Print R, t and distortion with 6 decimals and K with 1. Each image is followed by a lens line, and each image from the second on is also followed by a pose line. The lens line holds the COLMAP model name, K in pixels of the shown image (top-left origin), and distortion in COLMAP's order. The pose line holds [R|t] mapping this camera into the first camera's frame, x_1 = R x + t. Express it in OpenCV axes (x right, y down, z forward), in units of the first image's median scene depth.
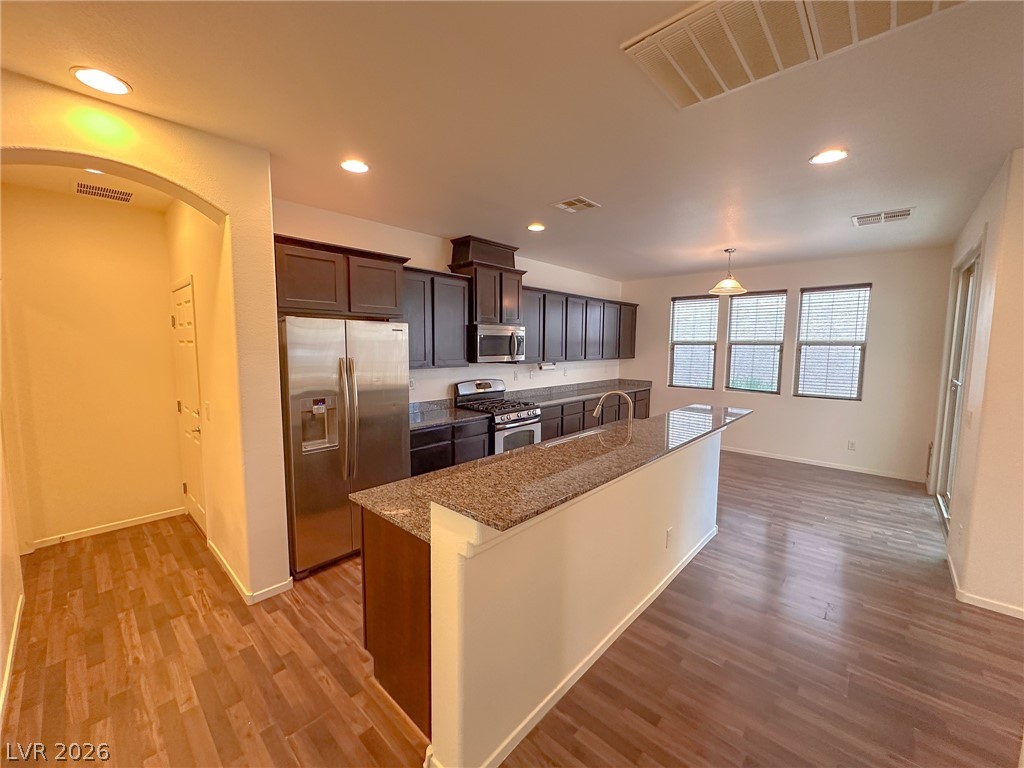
lens RADIAL K [[407.7, 0, 512.0], [0, 407.7, 384.0], [0, 0, 1]] dist [-0.005704, 0.001532]
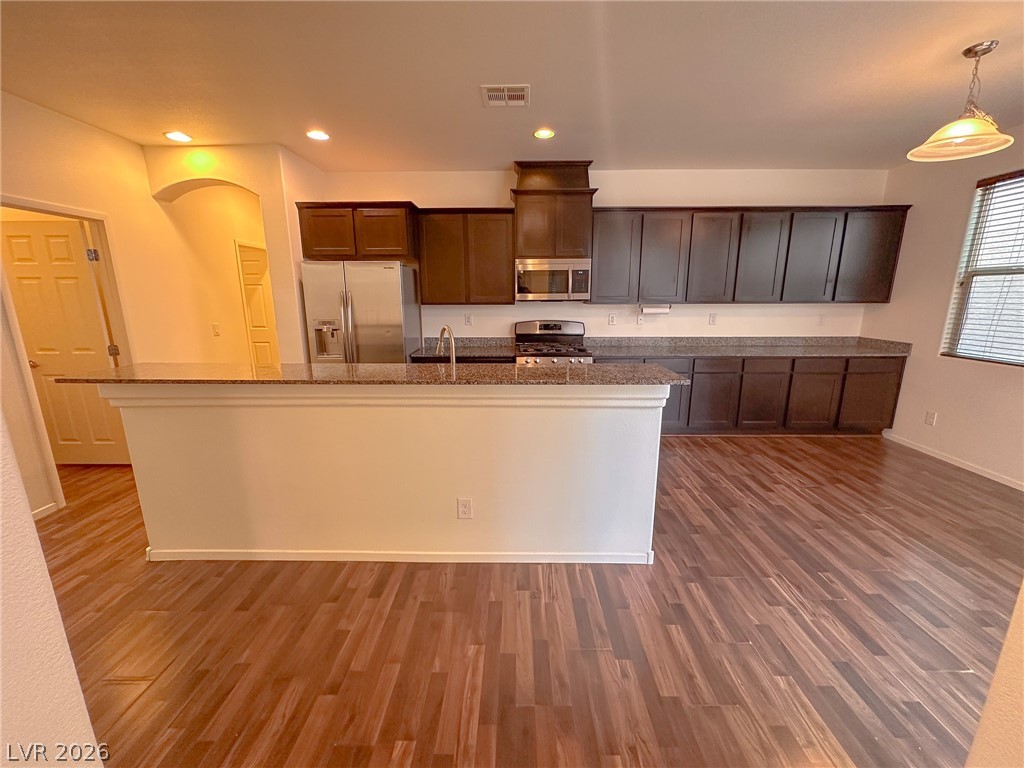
lens RADIAL K [[407.7, 0, 512.0], [0, 407.7, 384.0], [0, 0, 1]] dist [-0.005704, 0.001532]
pose [[0.669337, 0.152190, -0.727205, 0.649551], [-0.064646, 0.987013, 0.147061, 0.002230], [0.740141, -0.051422, 0.670482, 0.344386]]
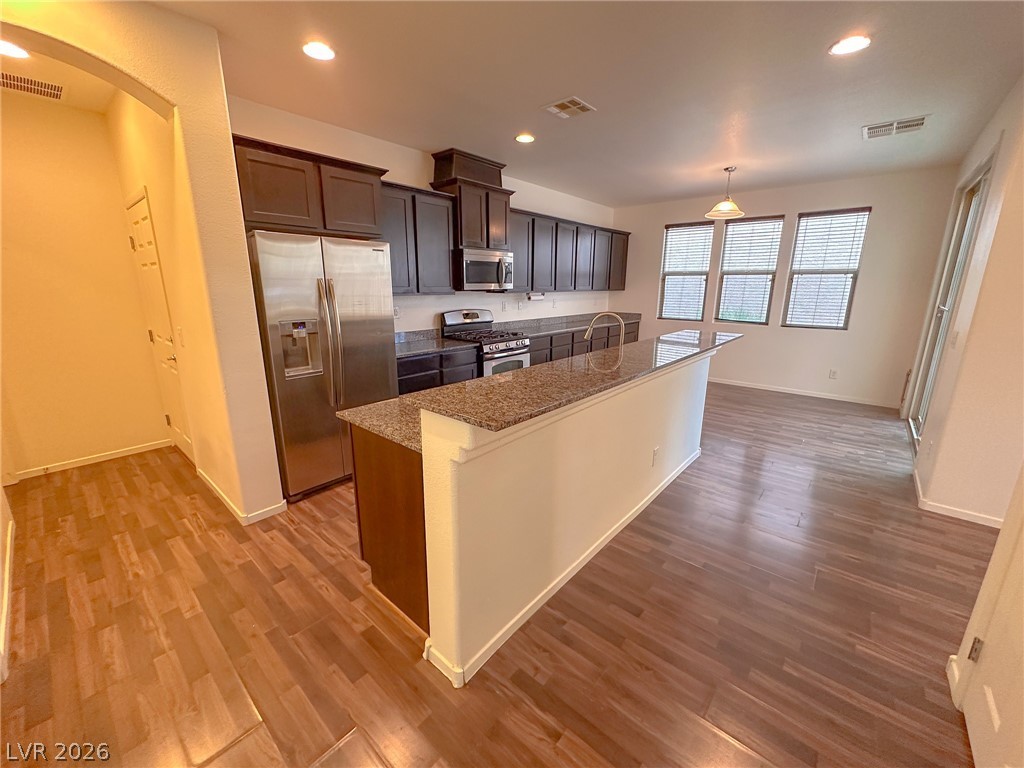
lens RADIAL K [[407.7, 0, 512.0], [0, 407.7, 384.0], [0, 0, 1]] dist [-0.005704, 0.001532]
pose [[0.999472, -0.009623, 0.031028, -0.003834], [0.005065, 0.989599, 0.143767, 0.030227], [-0.032089, -0.143534, 0.989125, 0.013778]]
